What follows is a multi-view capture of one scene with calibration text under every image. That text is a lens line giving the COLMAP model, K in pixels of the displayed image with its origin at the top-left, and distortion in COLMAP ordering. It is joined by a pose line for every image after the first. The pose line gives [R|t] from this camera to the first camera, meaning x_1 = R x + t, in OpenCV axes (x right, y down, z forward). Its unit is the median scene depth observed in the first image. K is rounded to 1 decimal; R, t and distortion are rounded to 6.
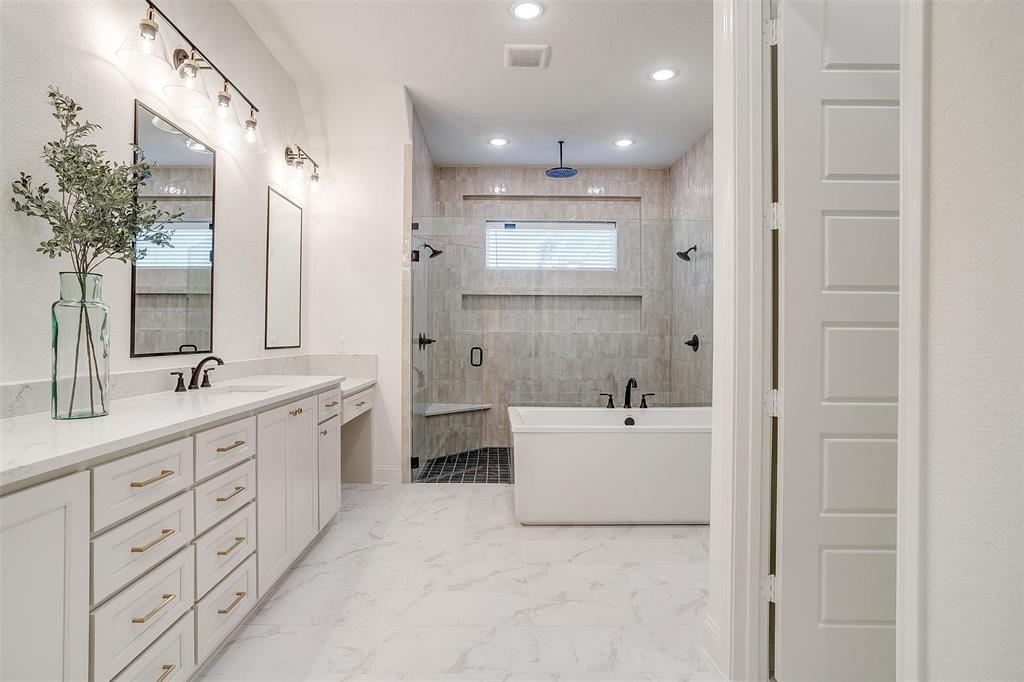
lens RADIAL K [[537.6, 0, 512.8], [0, 537.6, 330.7], [0, 0, 1]] dist [-0.034467, 0.014849]
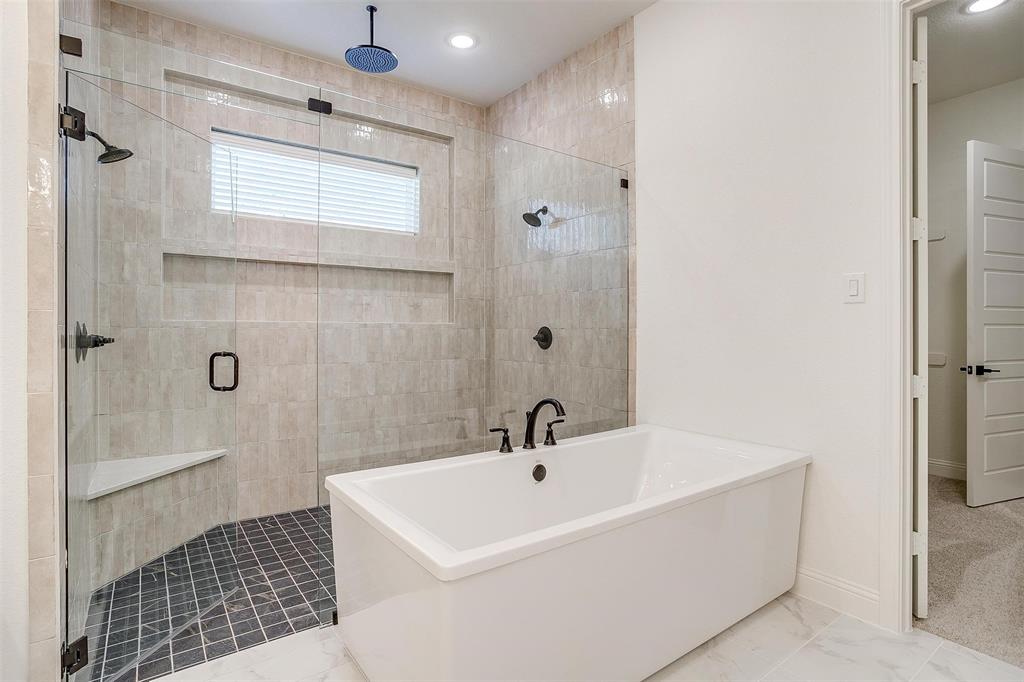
lens RADIAL K [[537.6, 0, 528.7], [0, 537.6, 329.3], [0, 0, 1]] dist [-0.034467, 0.014849]
pose [[0.832206, -0.004203, 0.554451, -0.119958], [-0.001715, 0.999947, 0.010154, 0.004920], [-0.554464, -0.009401, 0.832155, 0.502400]]
